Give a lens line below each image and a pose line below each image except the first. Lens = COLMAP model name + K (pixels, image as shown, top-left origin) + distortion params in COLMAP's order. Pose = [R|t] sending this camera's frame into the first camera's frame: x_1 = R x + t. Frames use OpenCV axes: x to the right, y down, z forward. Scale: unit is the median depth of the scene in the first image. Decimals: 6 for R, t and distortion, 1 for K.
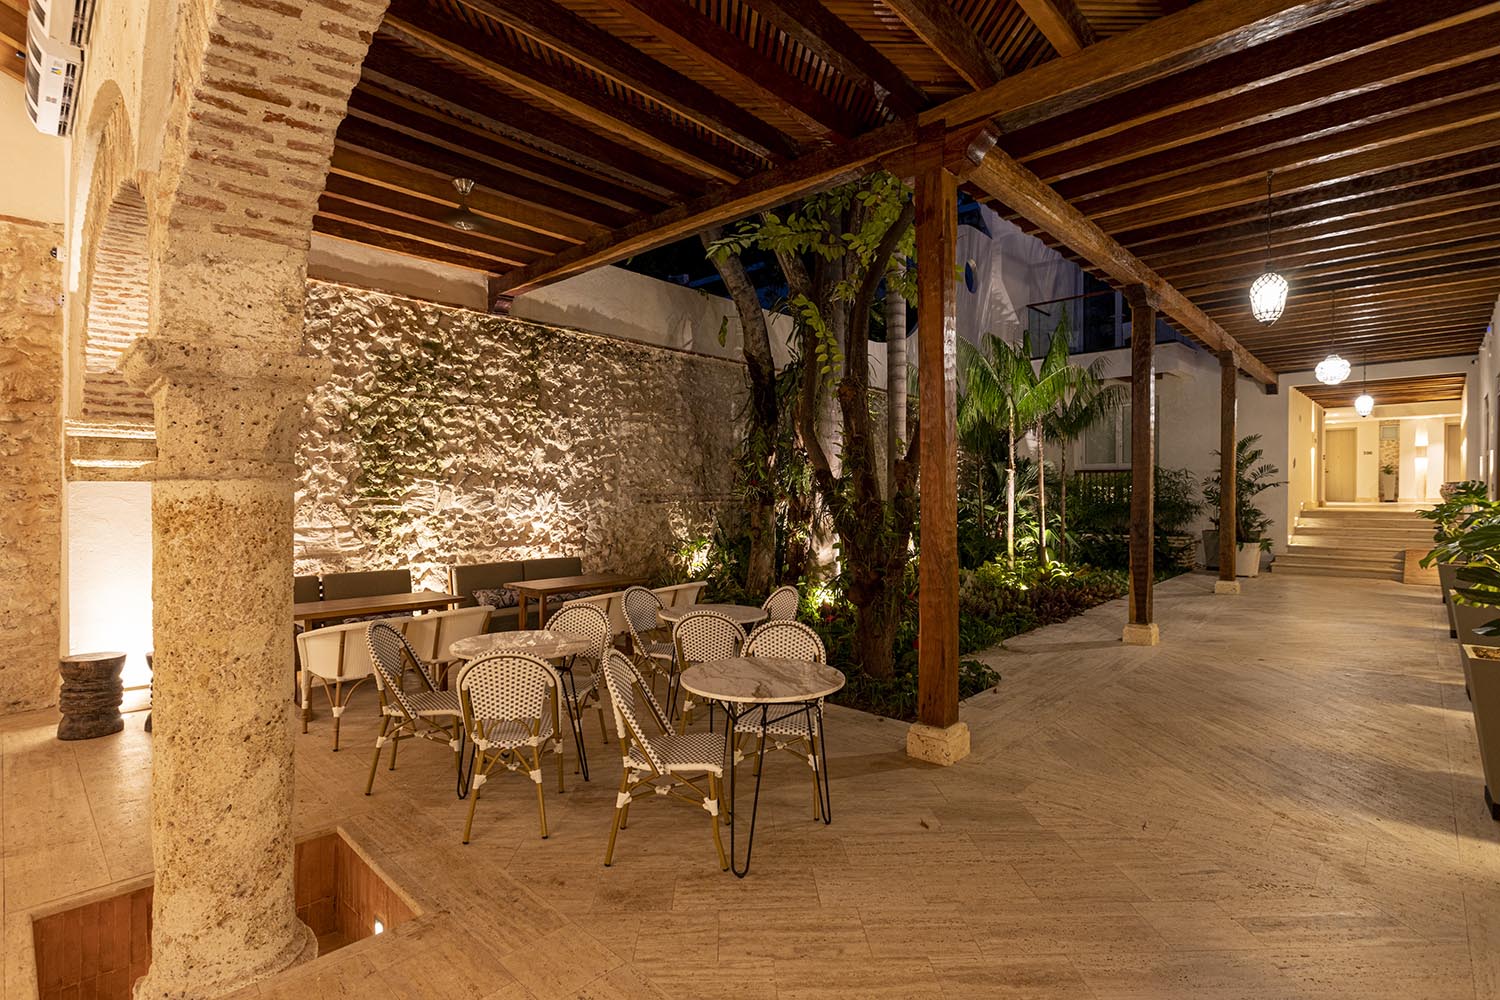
lens RADIAL K [[709.2, 0, 752.0], [0, 709.2, 474.8], [0, 0, 1]] dist [-0.000781, -0.000228]
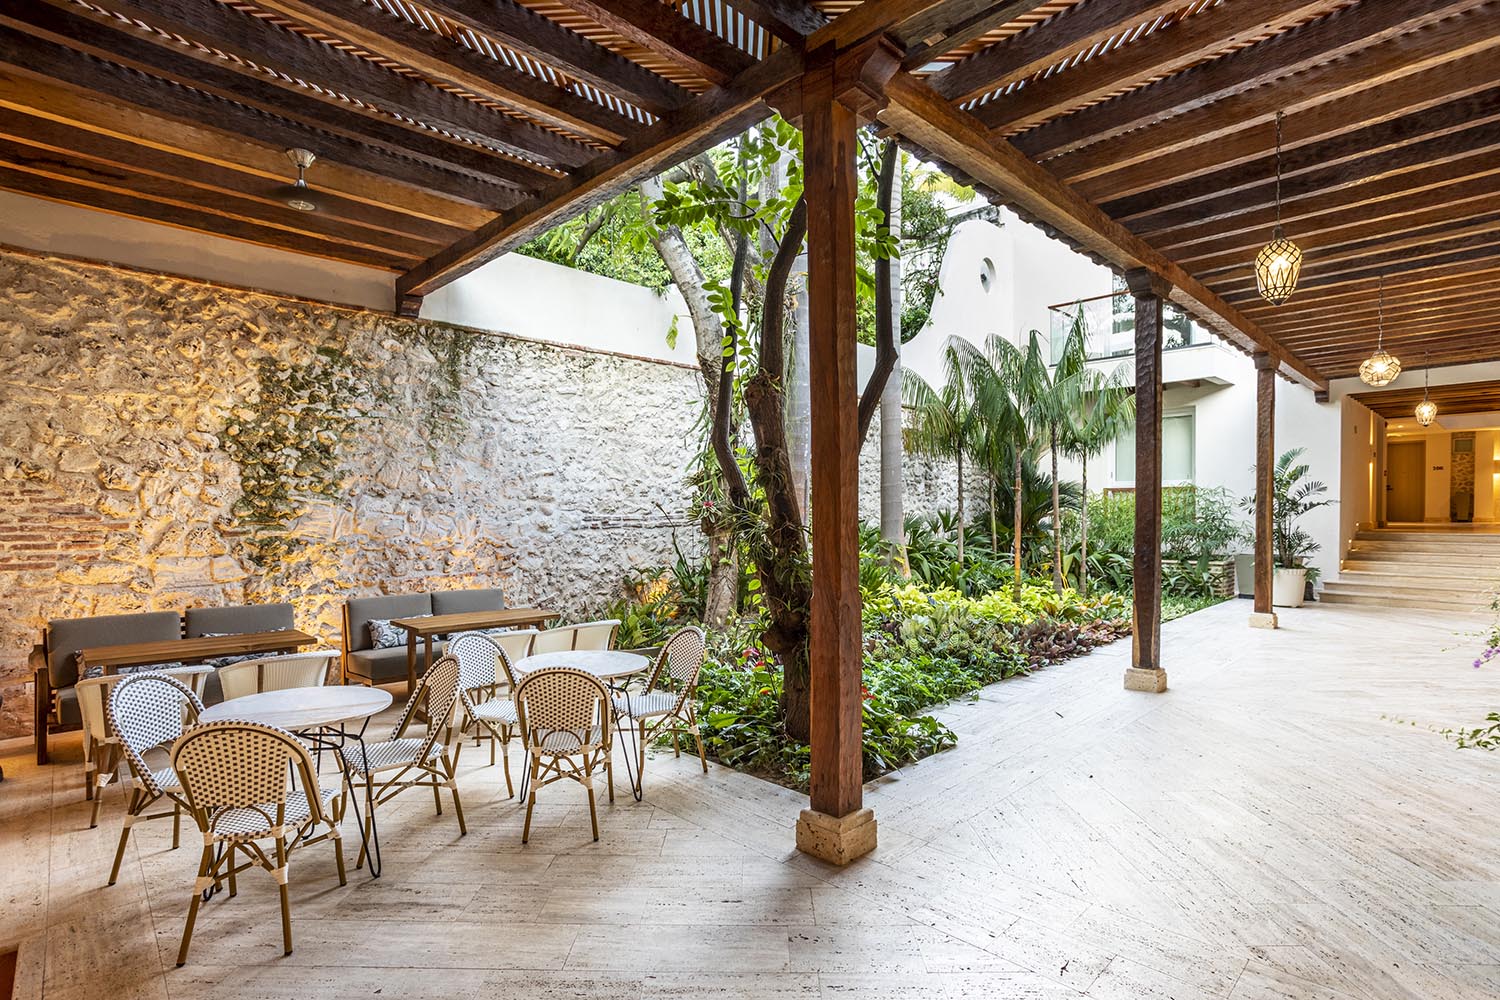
lens RADIAL K [[733.5, 0, 750.0], [0, 733.5, 500.0], [0, 0, 1]] dist [-0.049253, 0.026585]
pose [[0.998519, -0.004248, -0.054239, 0.136290], [0.004602, 0.999969, 0.006397, 0.000788], [0.054210, -0.006637, 0.998508, 0.121216]]
